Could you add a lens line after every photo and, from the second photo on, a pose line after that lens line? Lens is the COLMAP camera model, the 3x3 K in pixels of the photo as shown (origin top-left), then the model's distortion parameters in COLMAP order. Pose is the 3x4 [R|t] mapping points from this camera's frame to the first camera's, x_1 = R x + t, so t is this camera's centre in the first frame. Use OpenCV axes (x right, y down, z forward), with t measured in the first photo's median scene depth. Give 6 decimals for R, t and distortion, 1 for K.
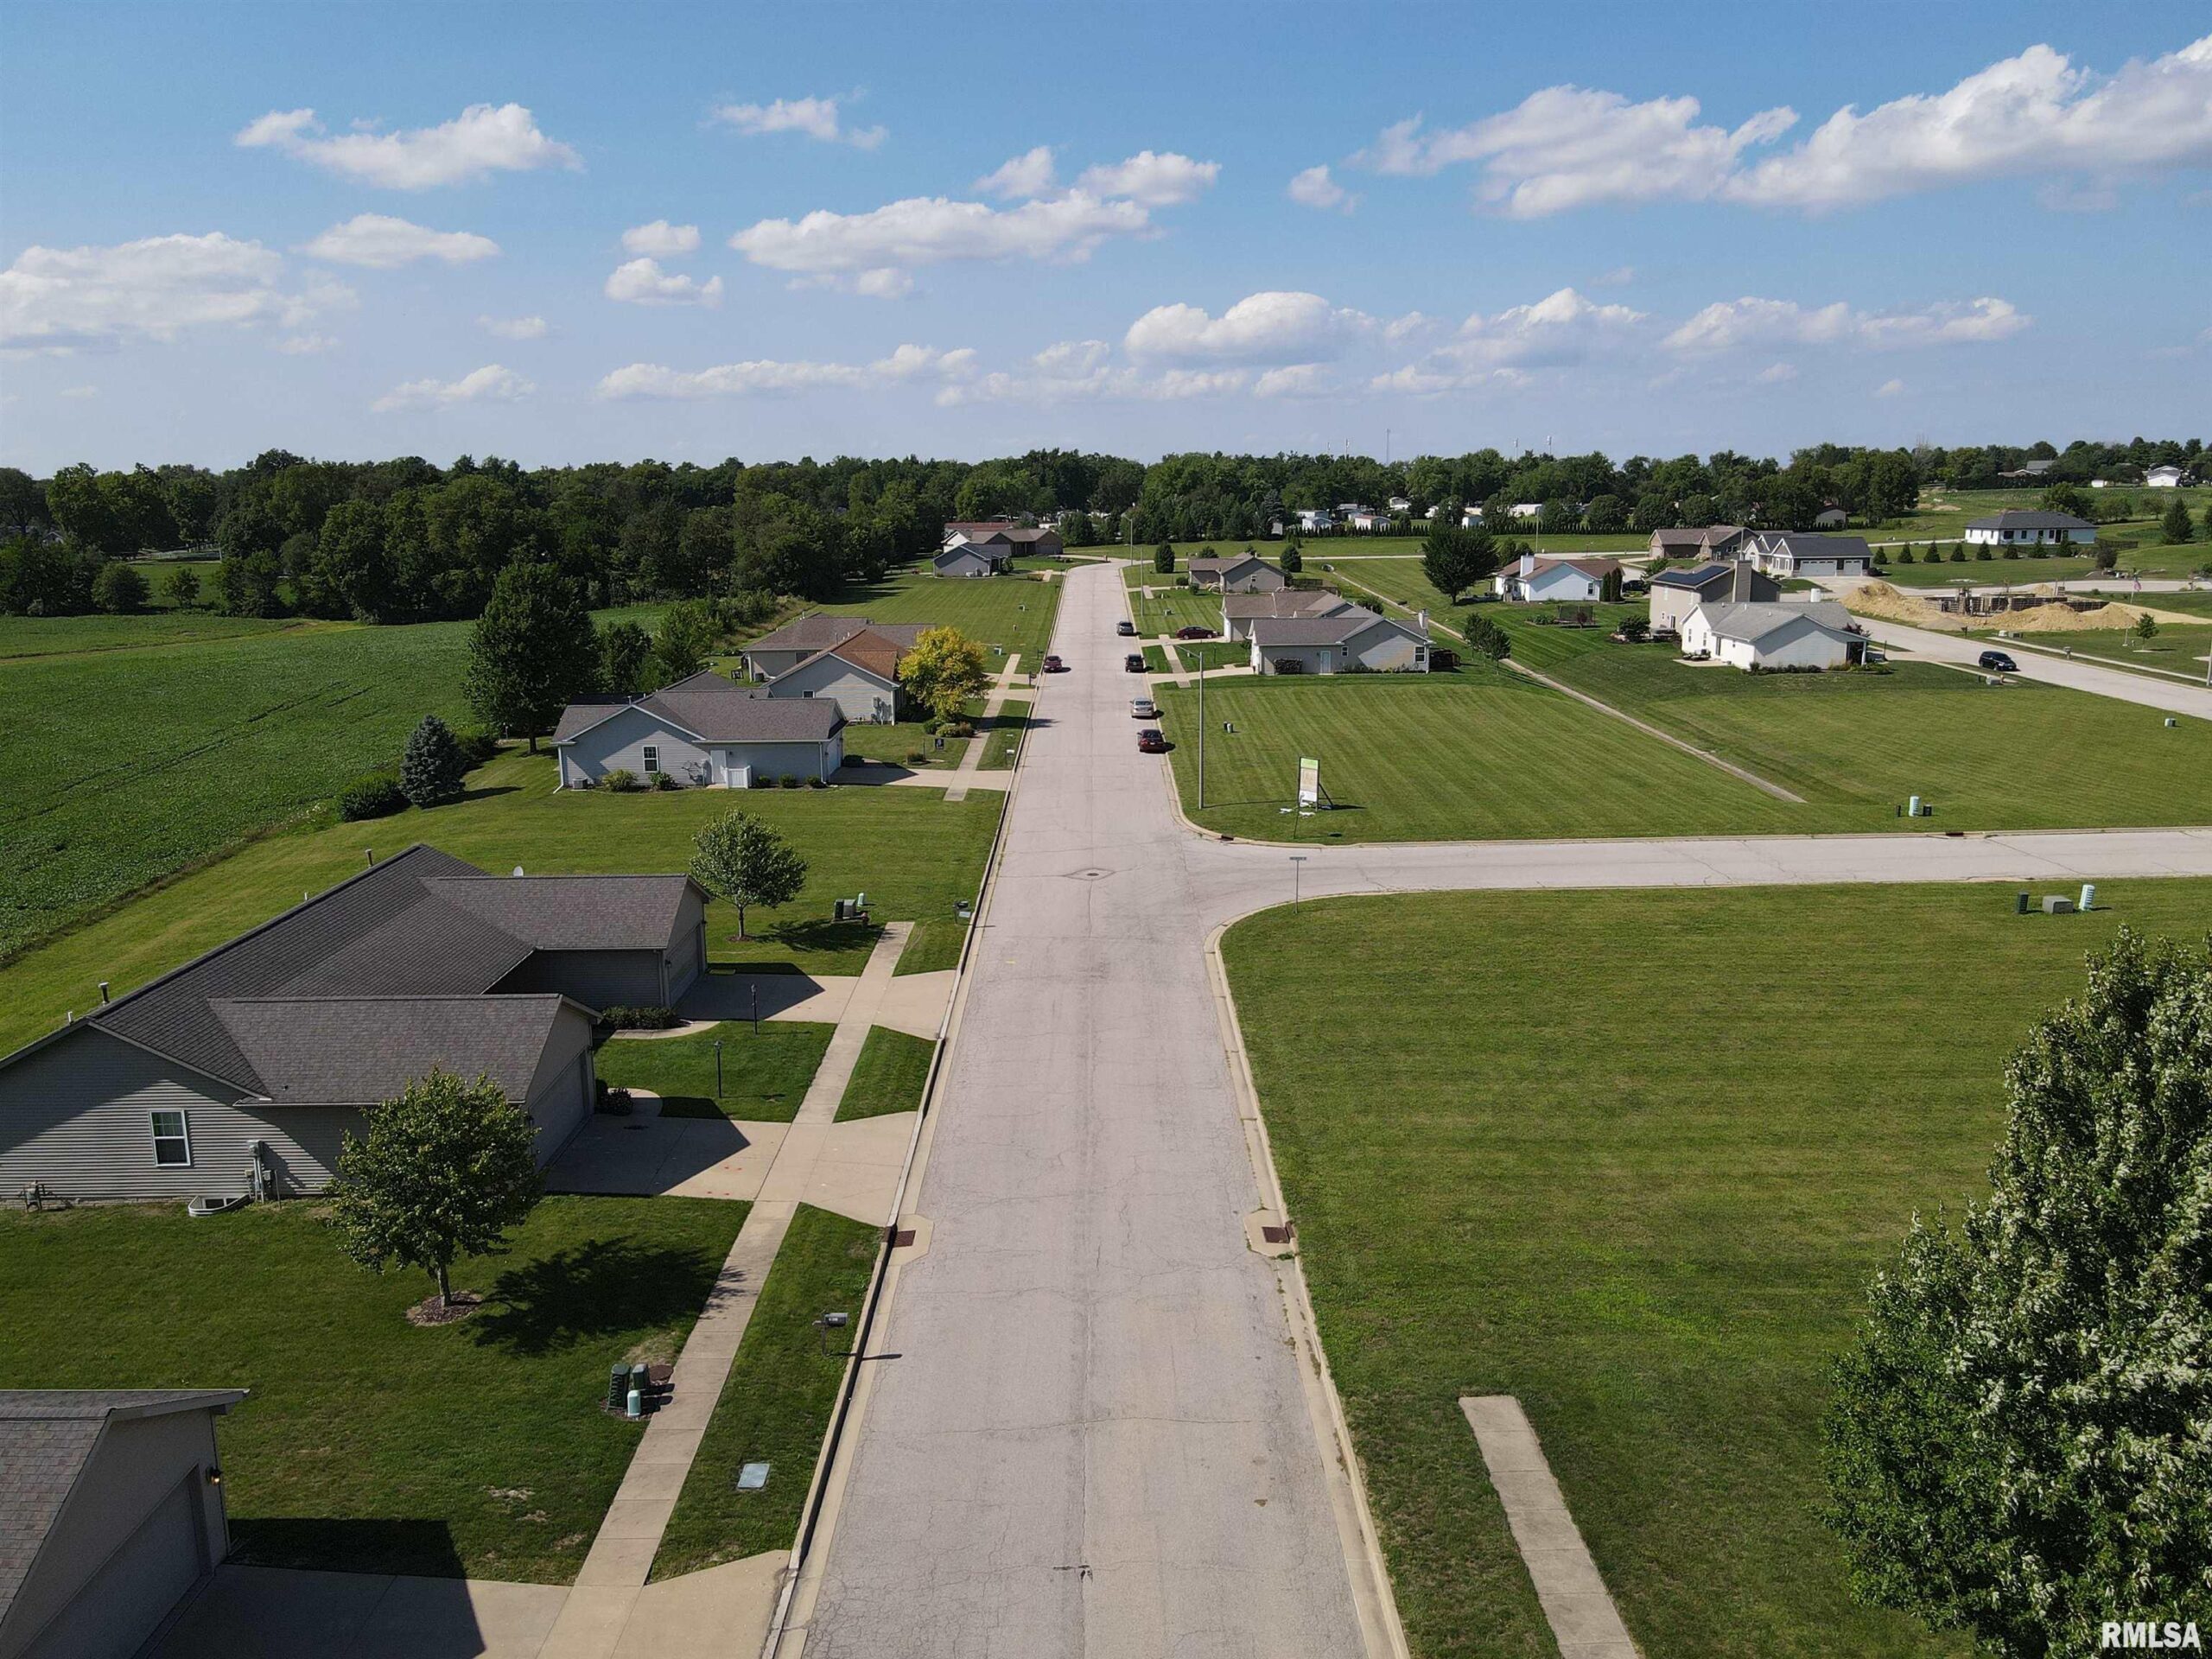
lens RADIAL K [[1610.0, 0, 1112.8], [0, 1610.0, 744.5], [0, 0, 1]] dist [0.005331, 0.014025]
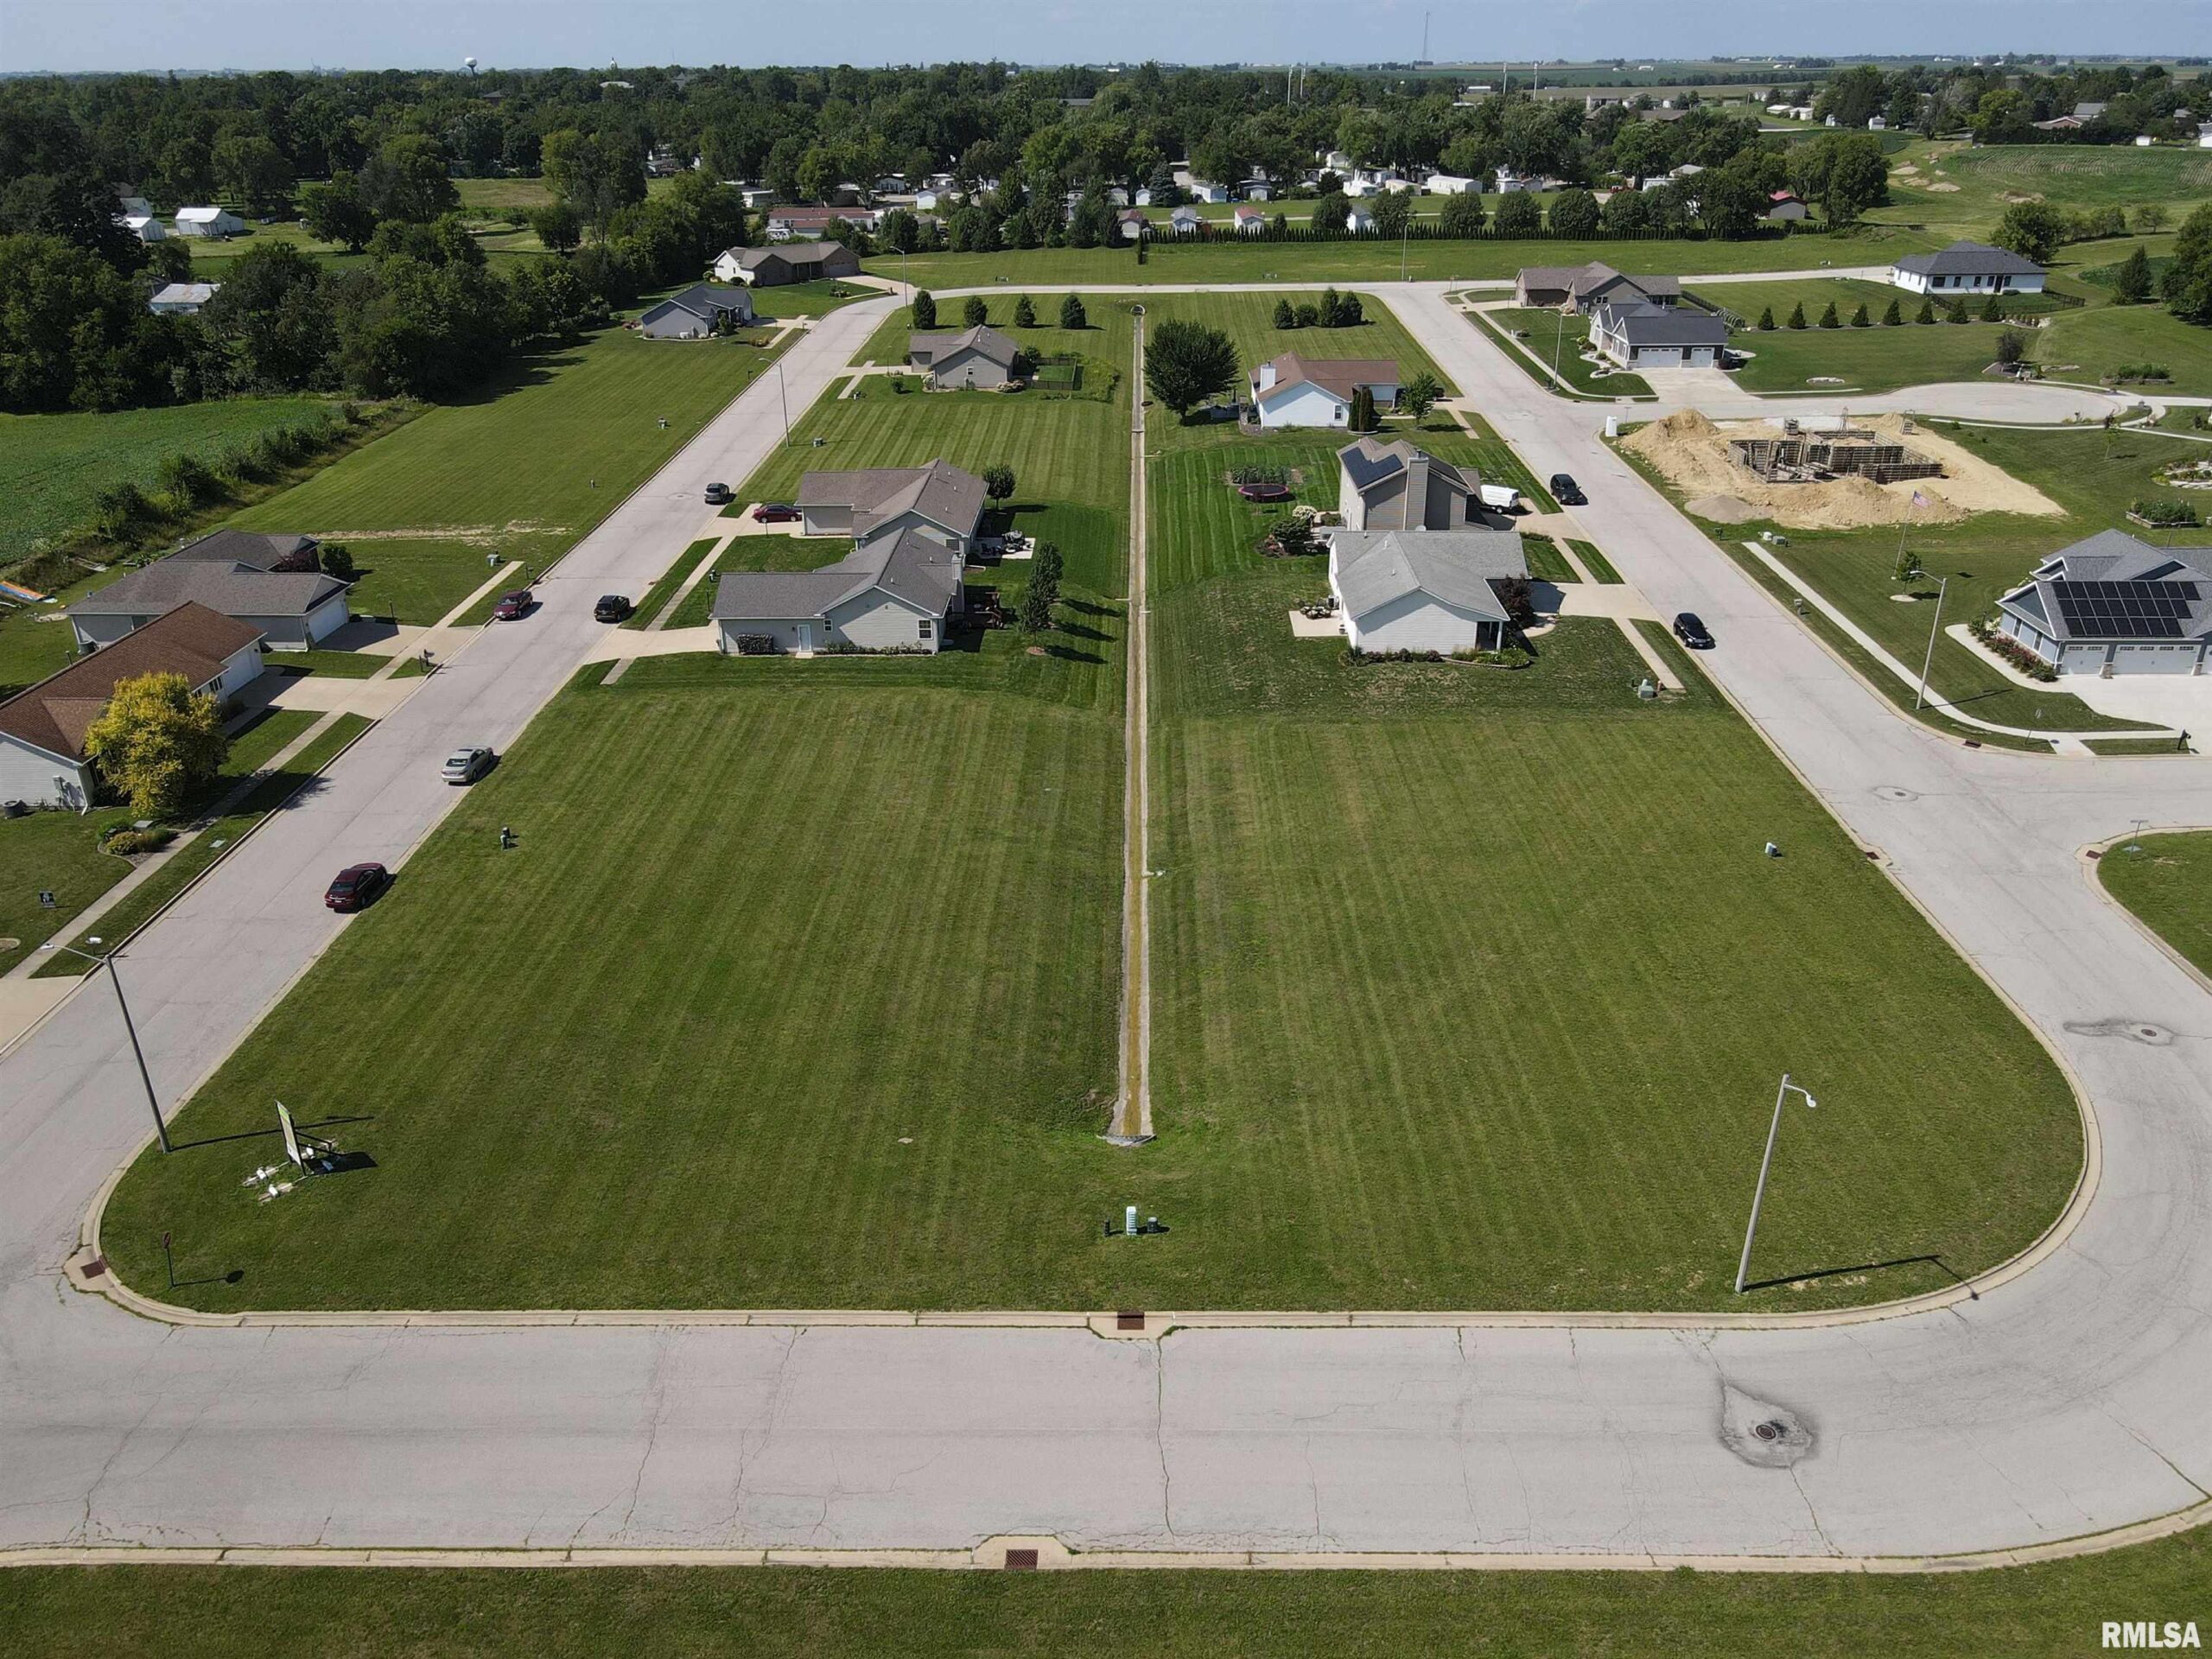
lens RADIAL K [[1643.1, 0, 1058.4], [0, 1643.1, 828.4], [0, 0, 1]] dist [0.008089, 0.009085]
pose [[0.999806, 0.013669, -0.014209, 0.268008], [-0.009564, 0.966418, 0.256797, -0.168001], [0.017242, -0.256611, 0.966361, 0.206634]]
